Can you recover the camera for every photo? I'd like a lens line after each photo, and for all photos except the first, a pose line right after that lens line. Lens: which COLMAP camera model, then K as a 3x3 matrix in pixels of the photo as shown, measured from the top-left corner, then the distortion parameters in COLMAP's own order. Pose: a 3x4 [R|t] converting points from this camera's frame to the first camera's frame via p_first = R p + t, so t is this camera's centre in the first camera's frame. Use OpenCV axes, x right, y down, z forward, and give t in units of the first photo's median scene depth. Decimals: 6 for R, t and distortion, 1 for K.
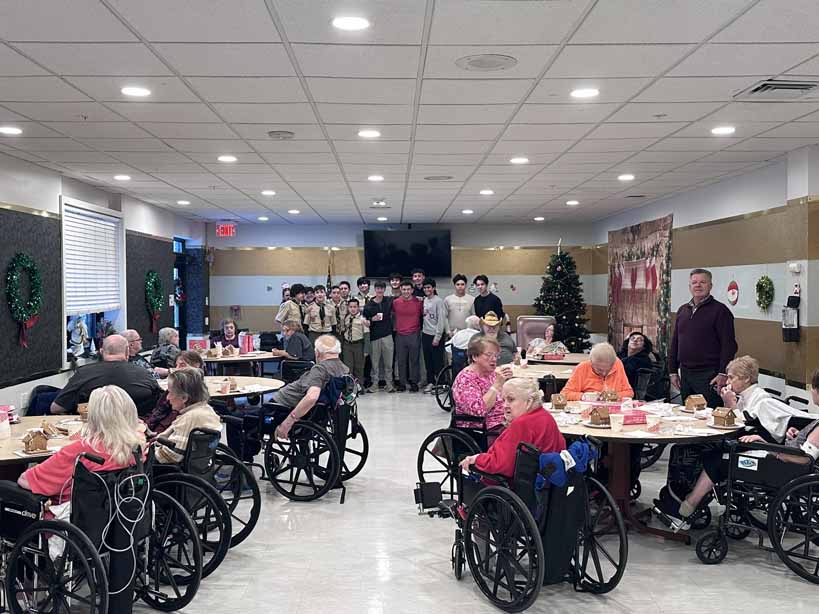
lens RADIAL K [[847.6, 0, 409.5], [0, 847.6, 307.0], [0, 0, 1]] dist [0.102384, -0.013537]
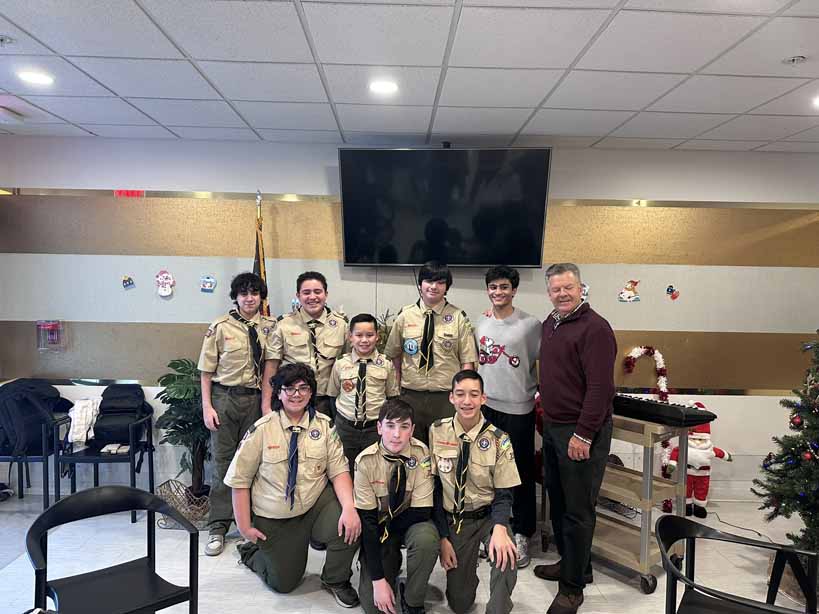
lens RADIAL K [[572.0, 0, 409.5], [0, 572.0, 307.0], [0, 0, 1]] dist [0.030535, -0.002351]
pose [[0.999438, 0.025633, -0.021610, -0.010900], [-0.025398, 0.999616, 0.011086, -0.016389], [0.021886, -0.010530, 0.999705, 0.699001]]
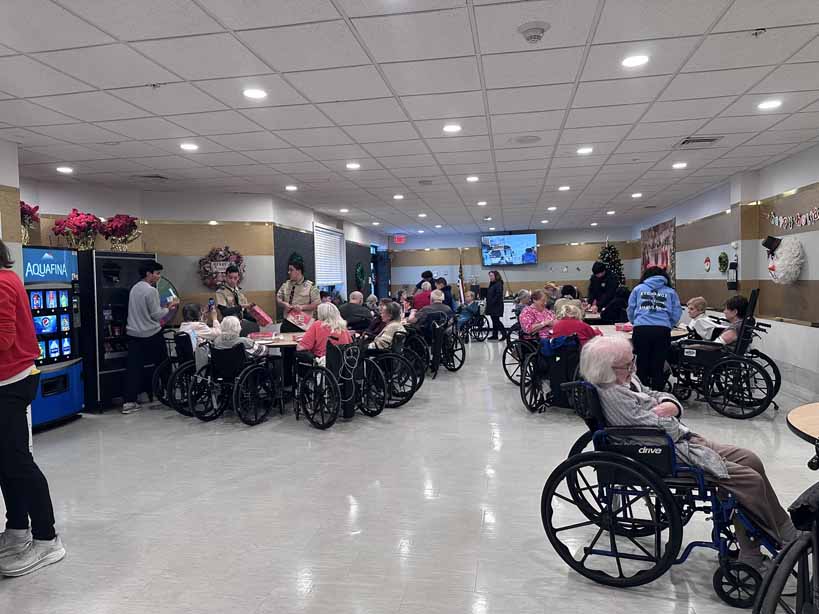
lens RADIAL K [[572.0, 0, 409.5], [0, 572.0, 307.0], [0, 0, 1]] dist [0.030535, -0.002351]
pose [[0.979549, -0.013689, -0.200740, 0.046626], [0.018317, 0.999607, 0.021215, 0.032120], [0.200371, -0.024458, 0.979415, -0.178184]]
